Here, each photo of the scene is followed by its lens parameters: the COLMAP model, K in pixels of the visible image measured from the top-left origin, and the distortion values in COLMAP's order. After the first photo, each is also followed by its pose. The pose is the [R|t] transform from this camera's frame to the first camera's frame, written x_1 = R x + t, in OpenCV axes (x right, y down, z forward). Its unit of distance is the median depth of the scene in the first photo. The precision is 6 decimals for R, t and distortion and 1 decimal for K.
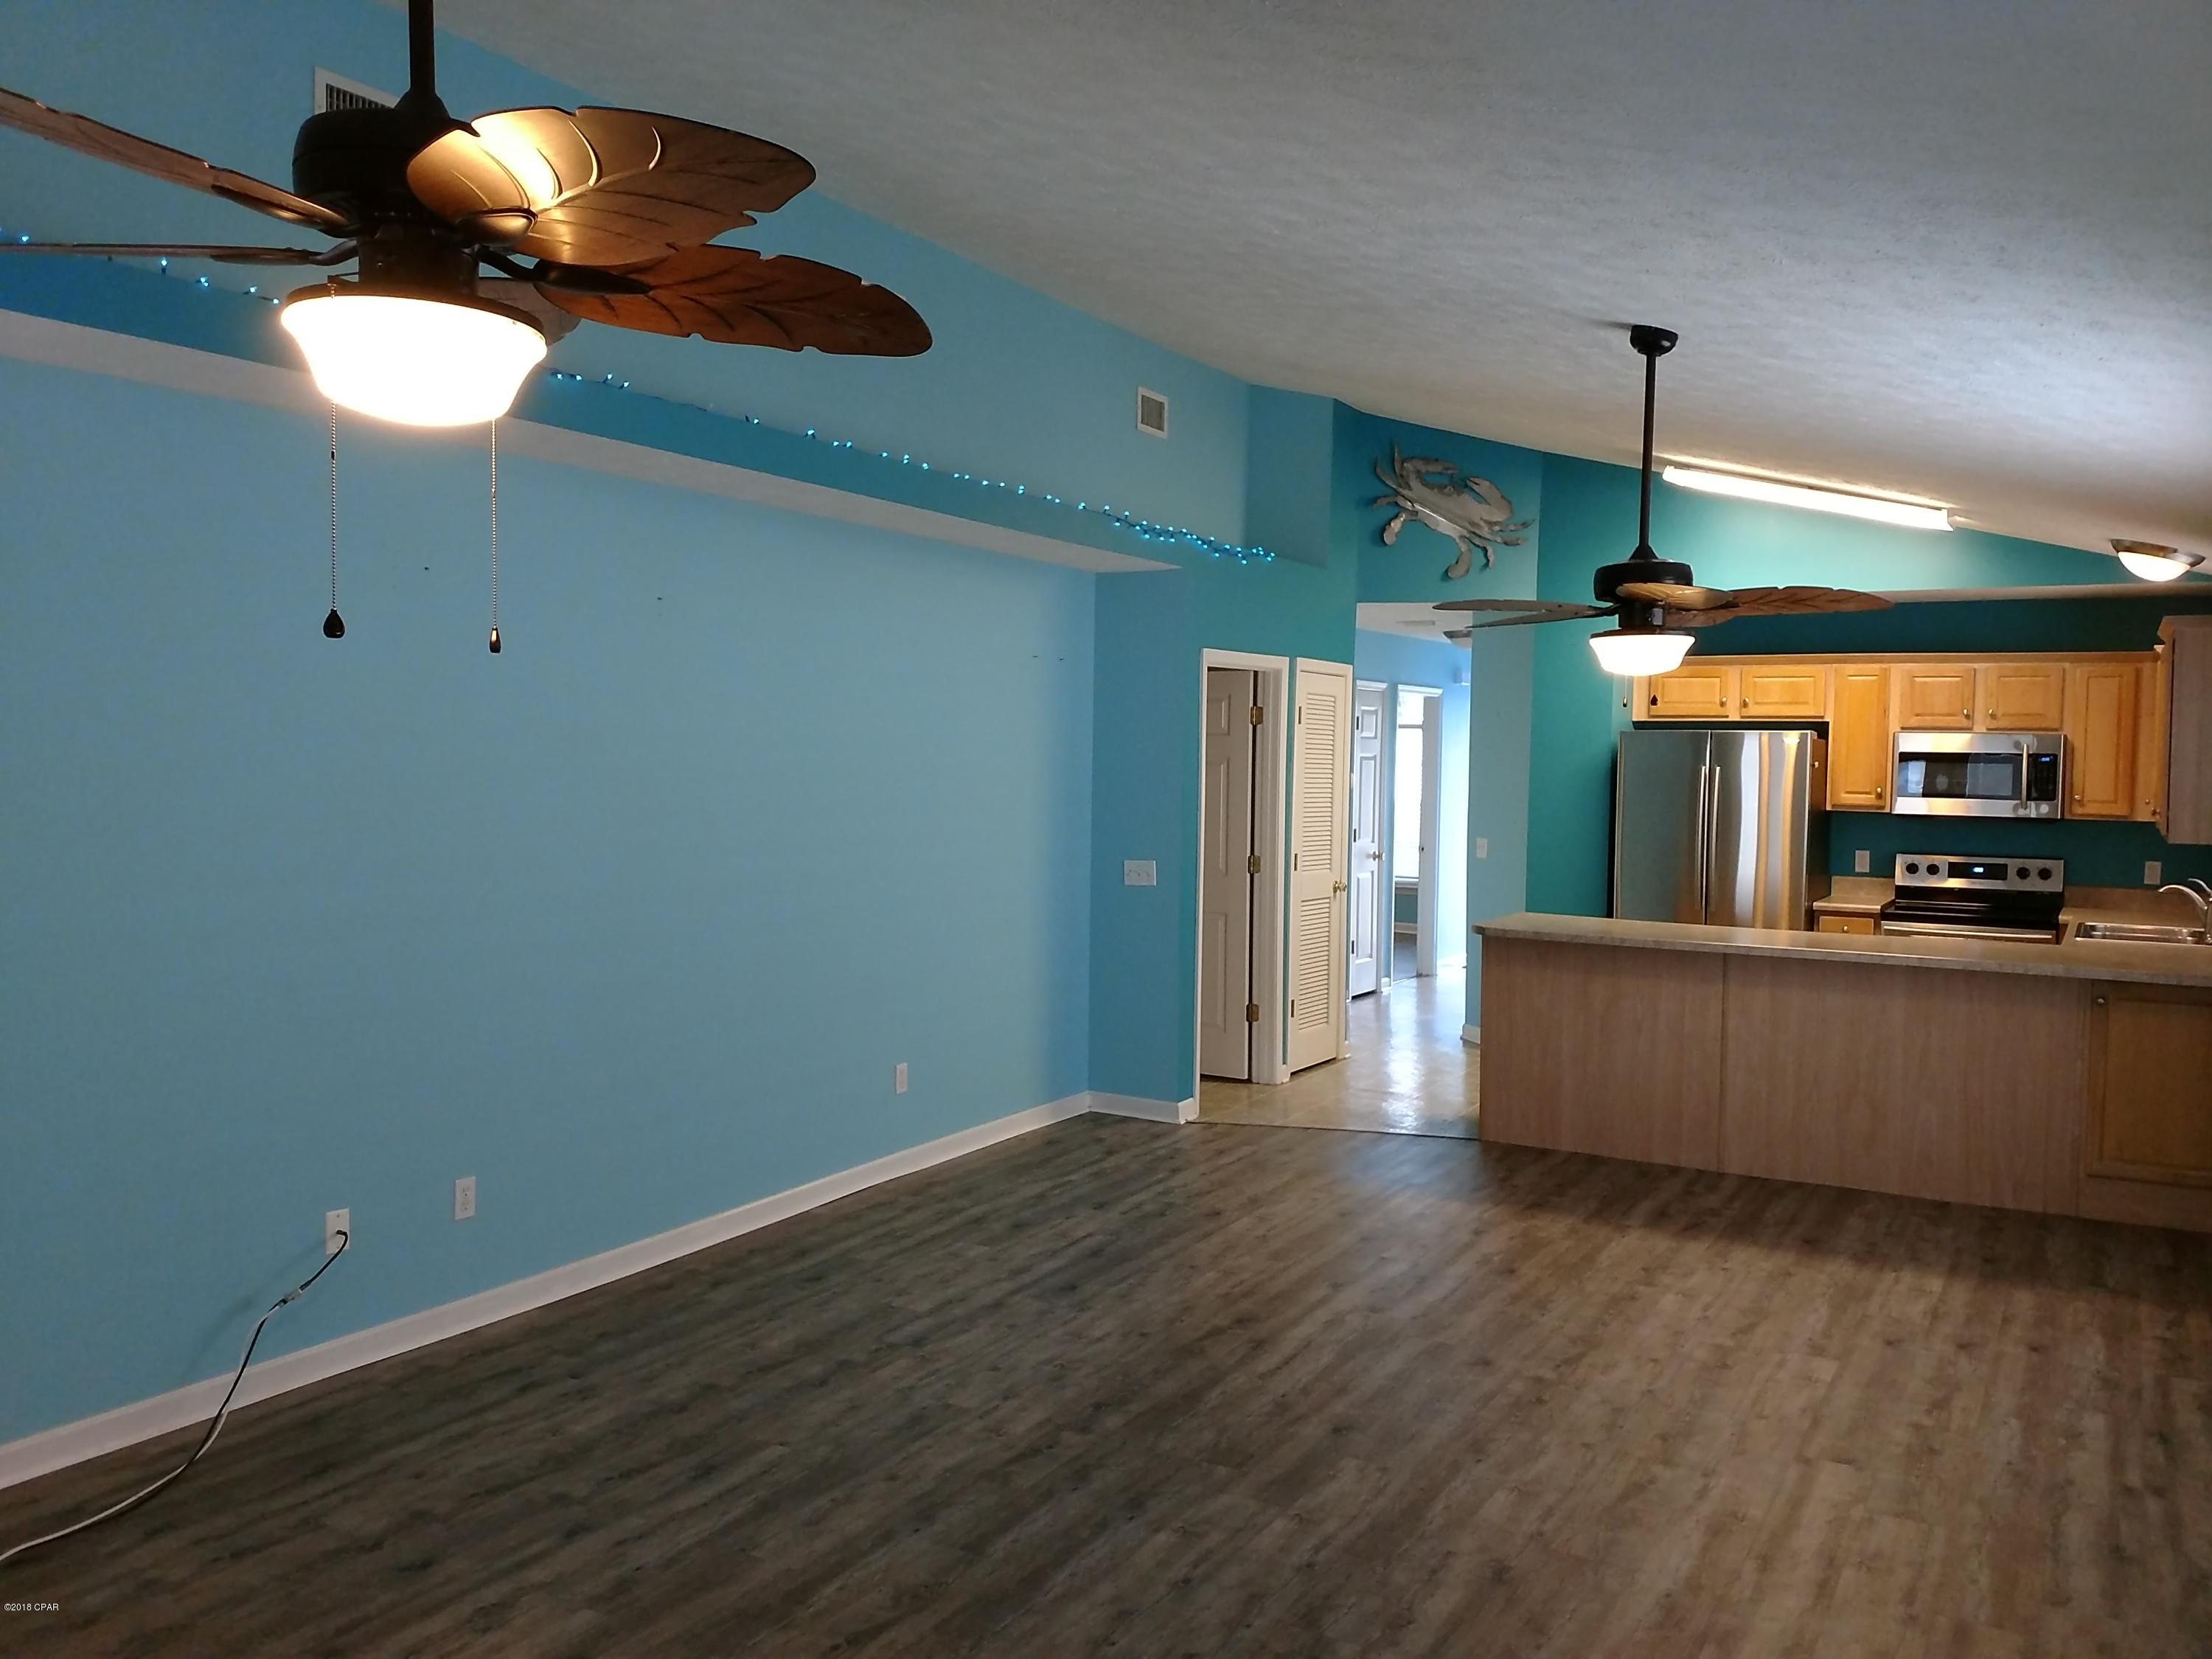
lens RADIAL K [[1730.8, 0, 1106.0], [0, 1730.8, 829.5], [0, 0, 1]] dist [0.098979, -0.166966]
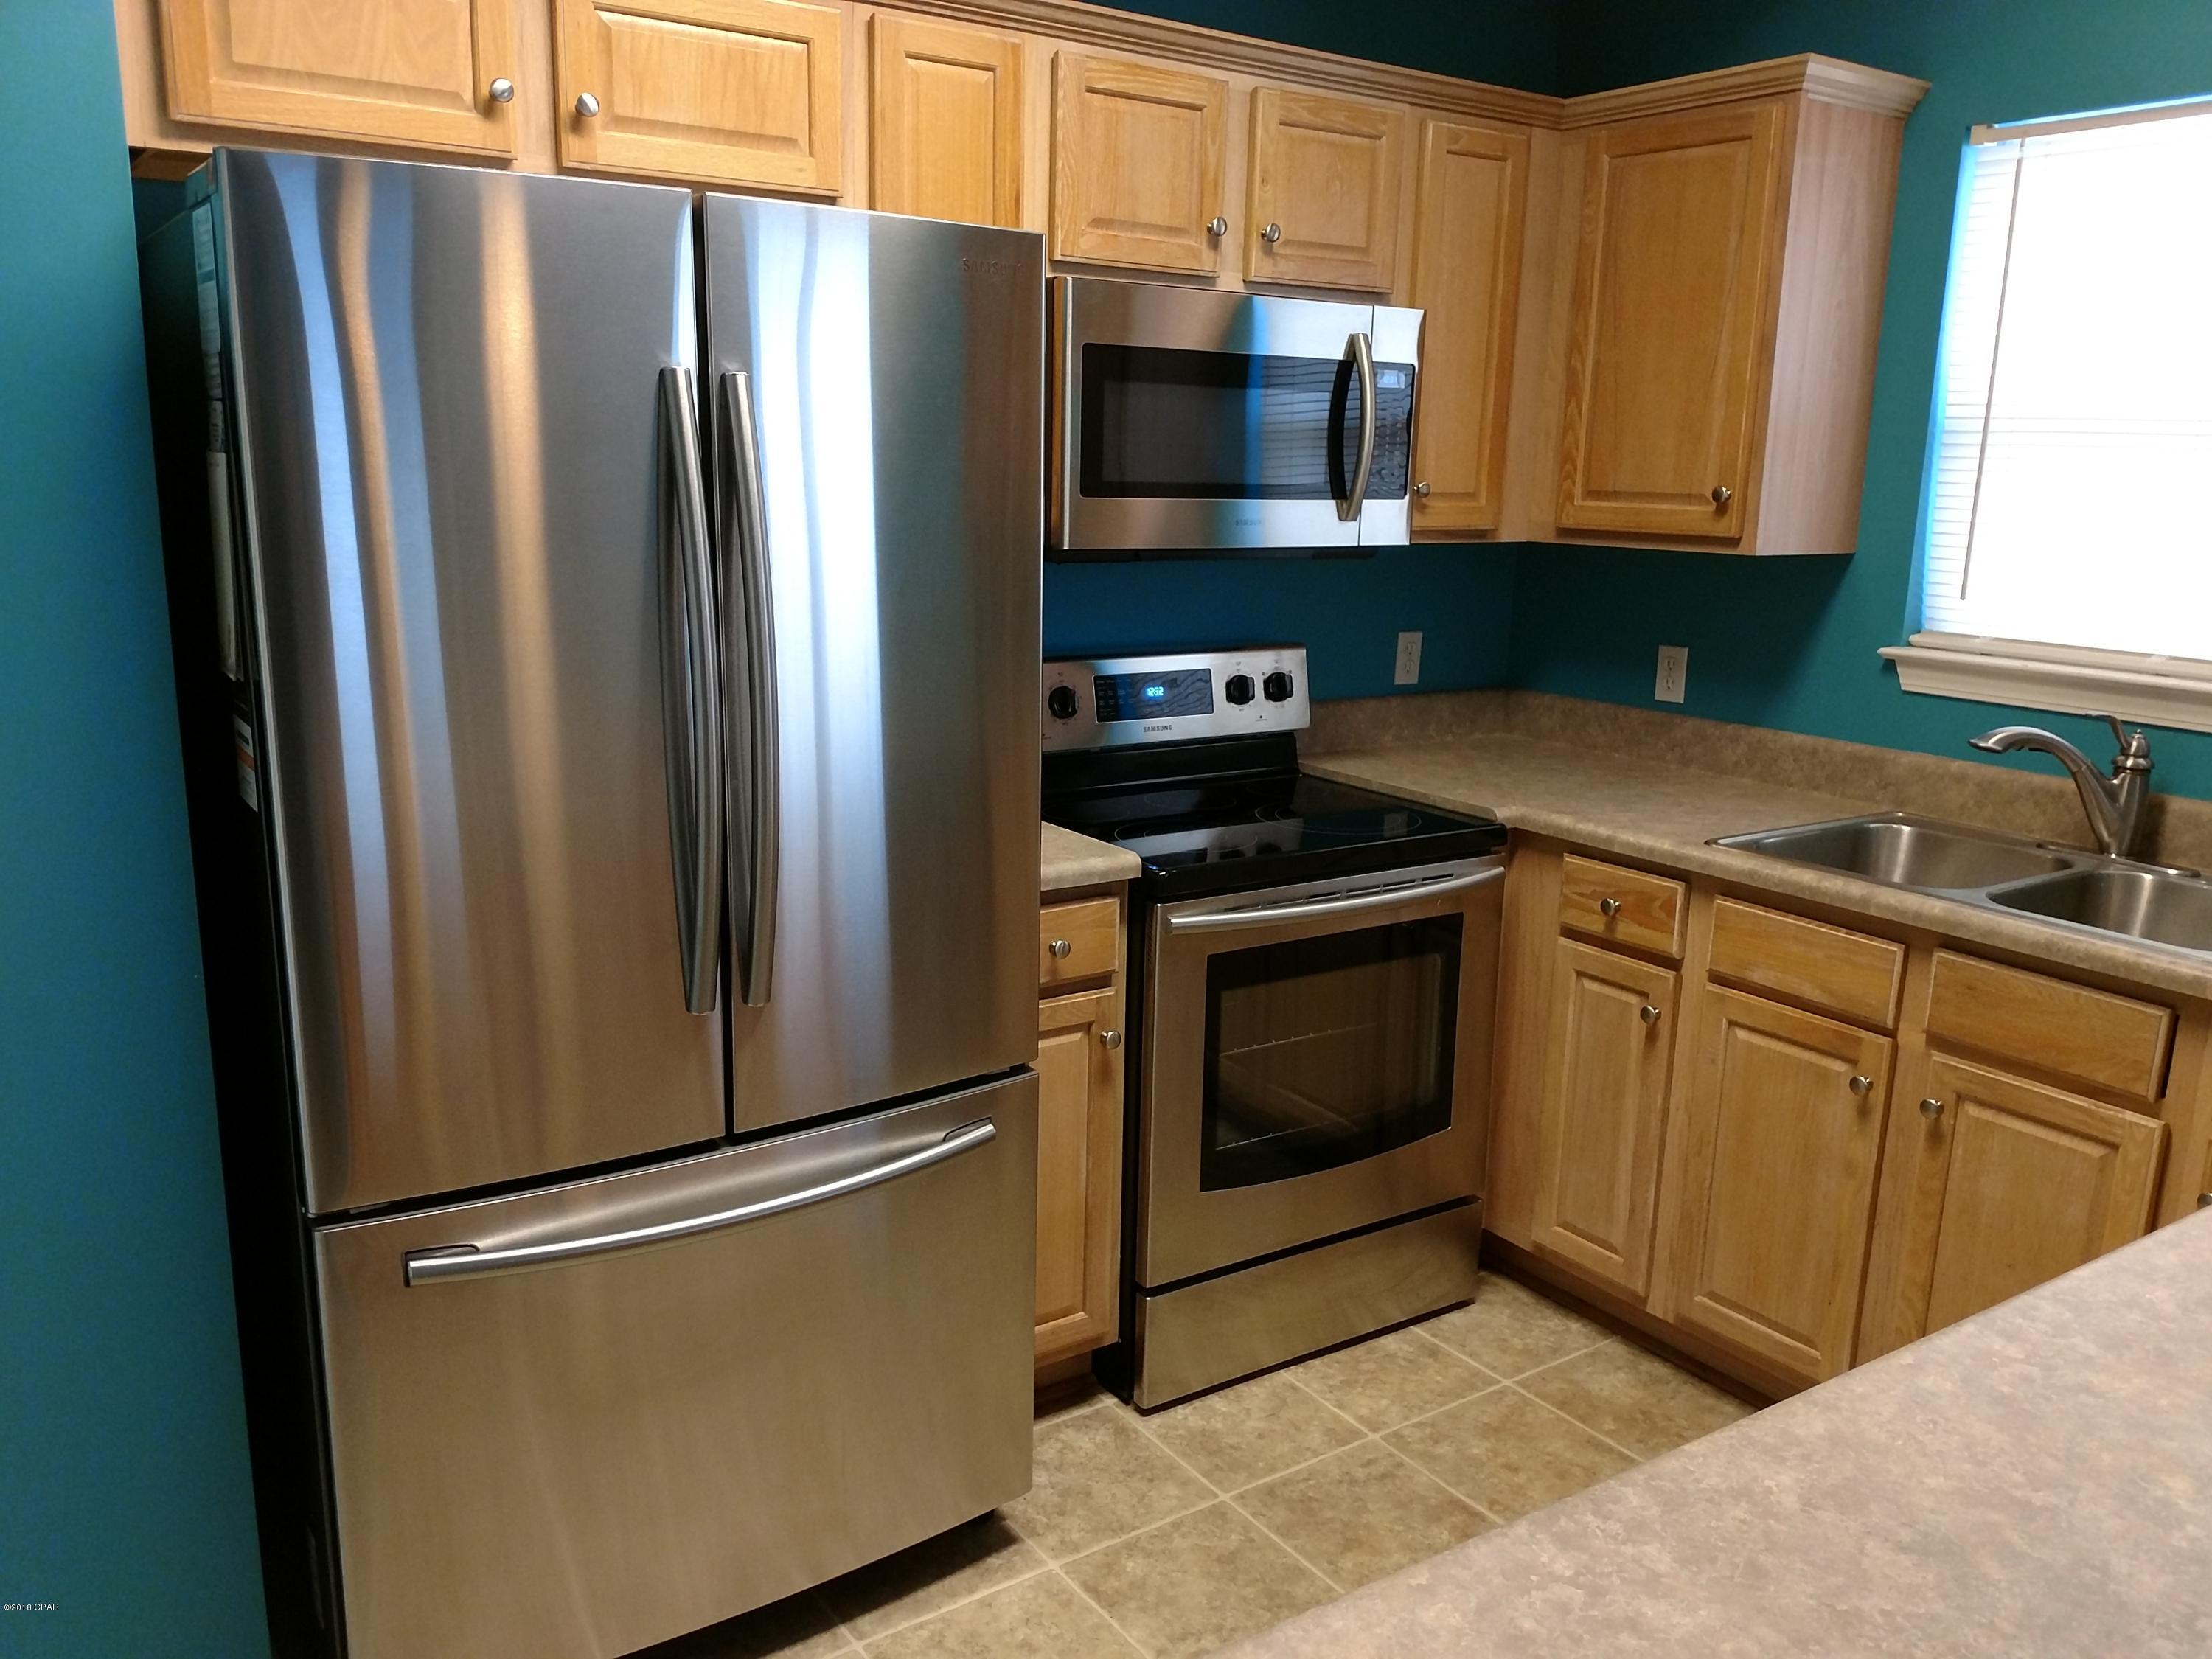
lens RADIAL K [[1728.6, 0, 1058.0], [0, 1728.6, 860.3], [0, 0, 1]] dist [0.111153, -0.167244]
pose [[0.444471, -0.206560, 0.871653, 0.164592], [0.021976, 0.975273, 0.219910, -0.023338], [-0.895523, -0.078588, 0.438020, 0.865678]]
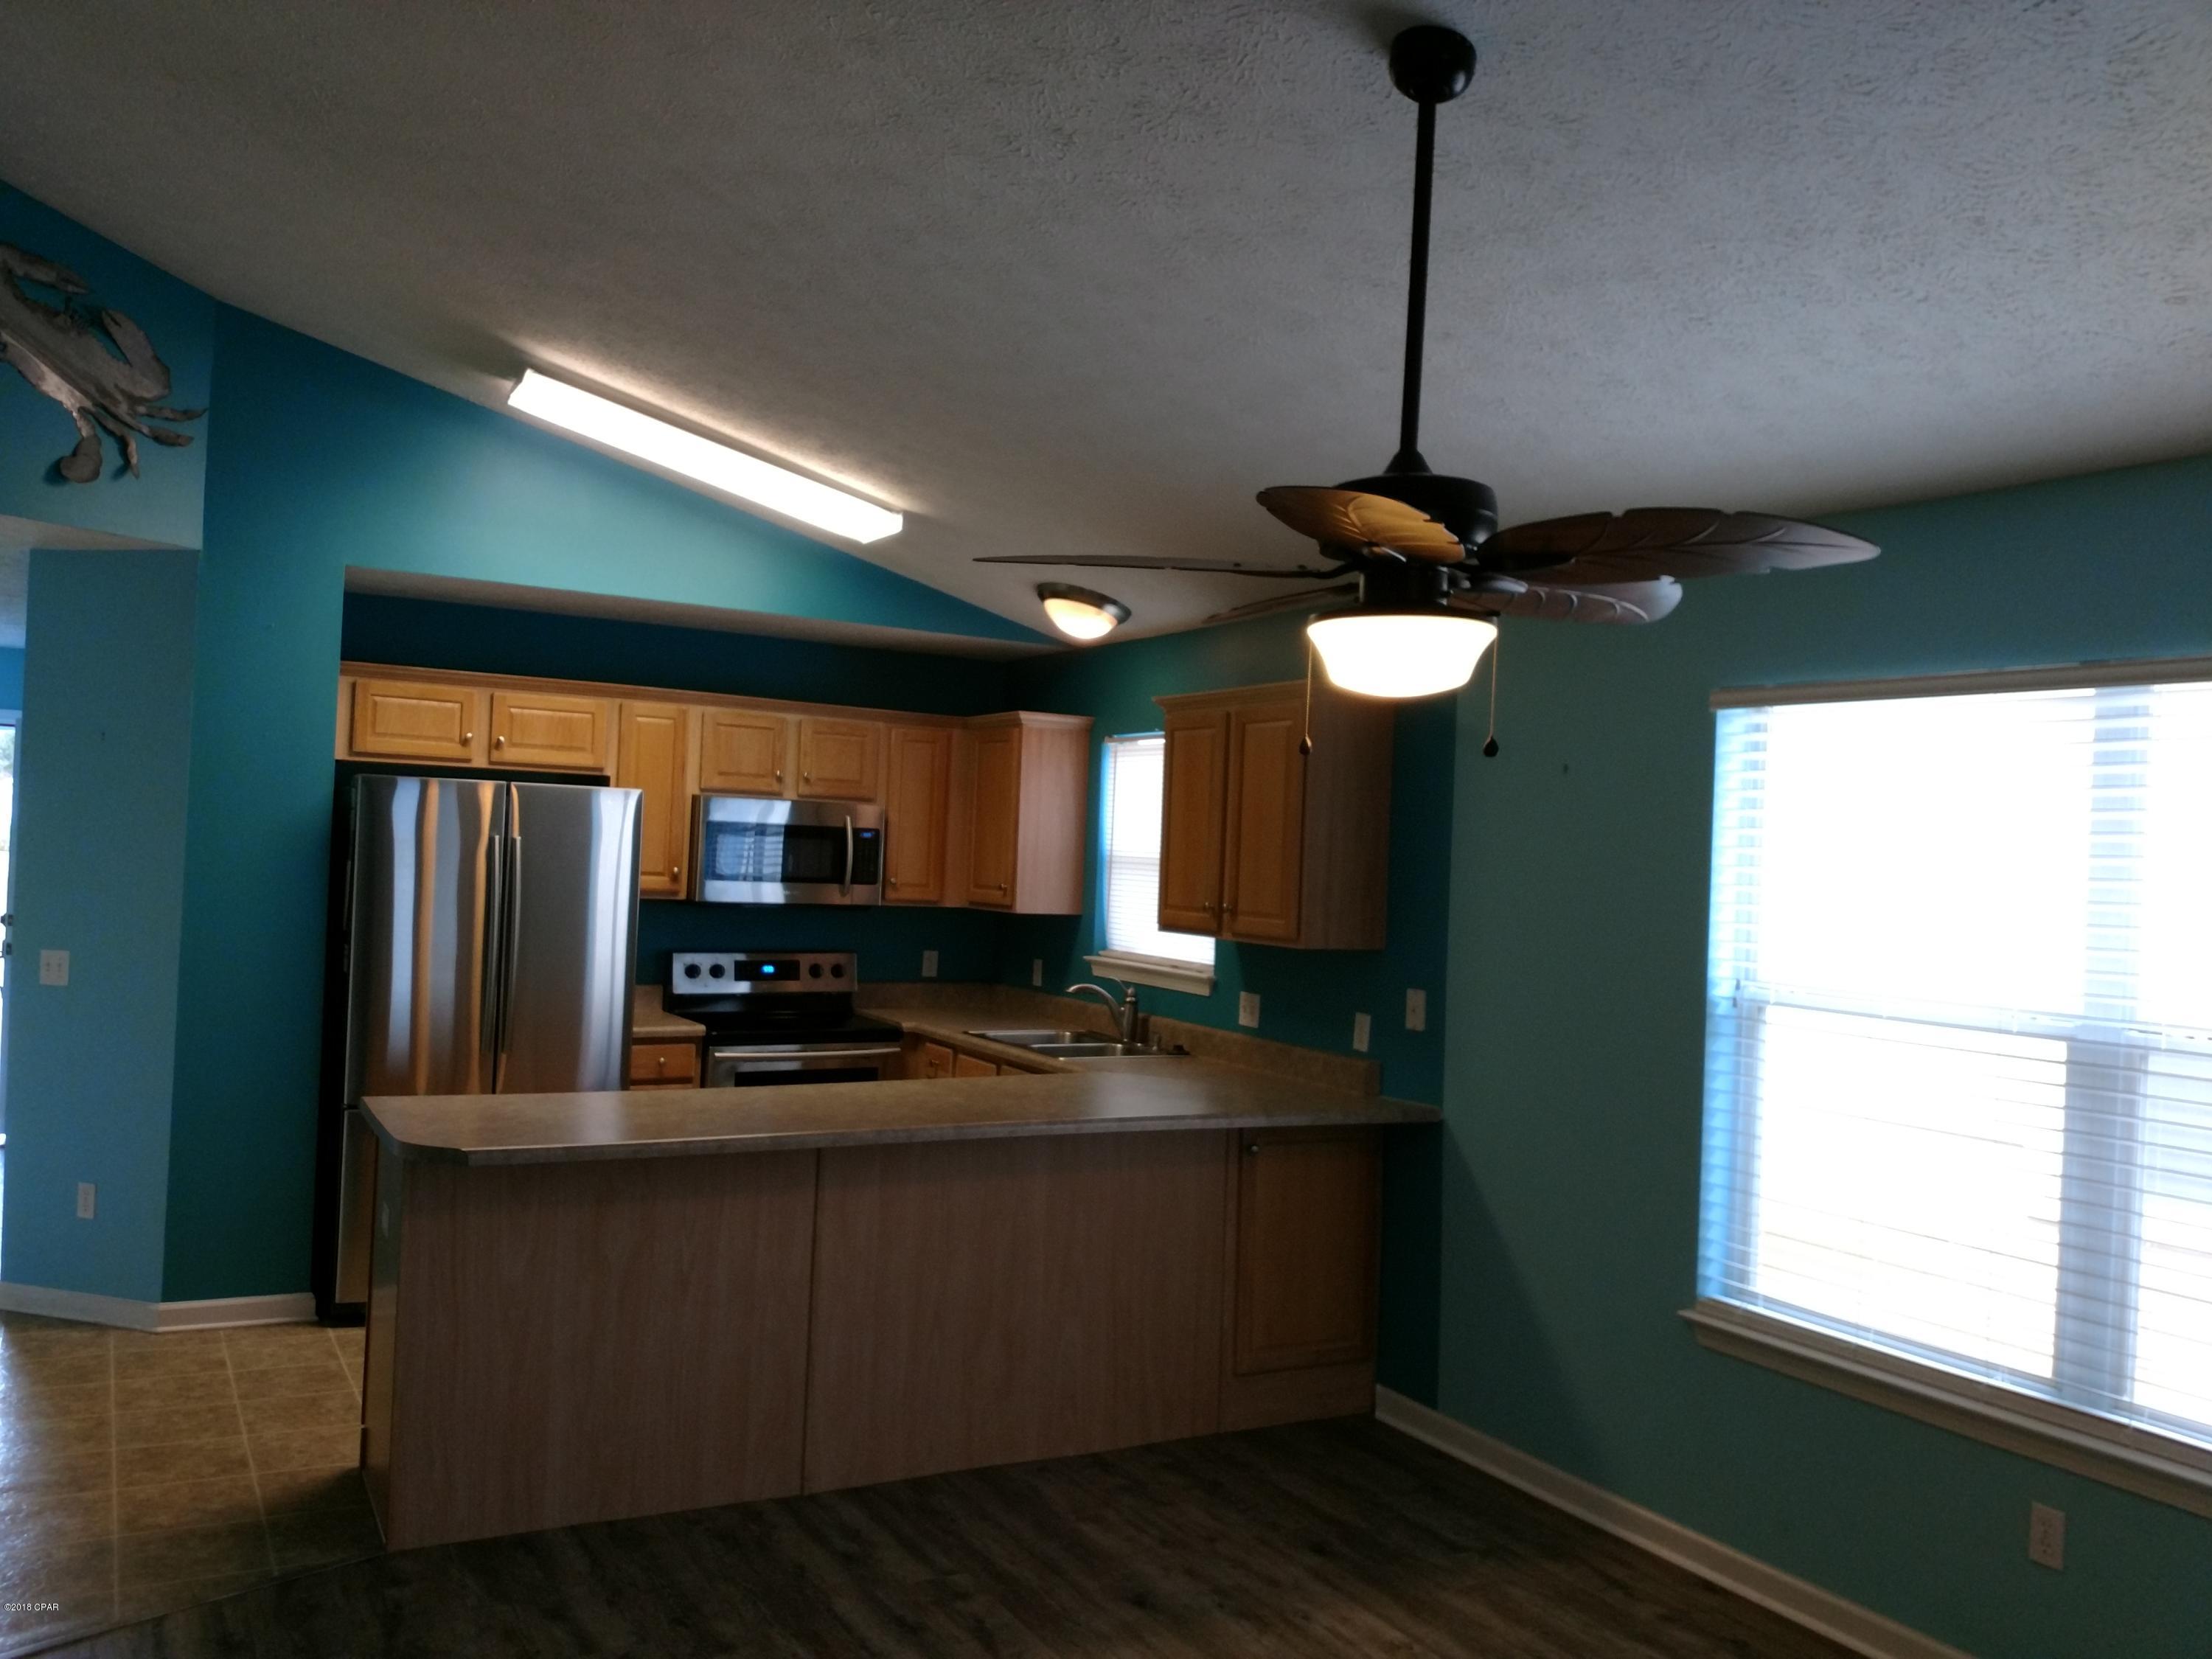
lens RADIAL K [[1730.8, 0, 1106.0], [0, 1730.8, 829.5], [0, 0, 1]] dist [0.098979, -0.166966]
pose [[0.514136, 0.018602, 0.857507, -0.109216], [0.003646, 0.999708, -0.023873, -0.021808], [-0.857701, 0.015400, 0.513919, 0.461831]]
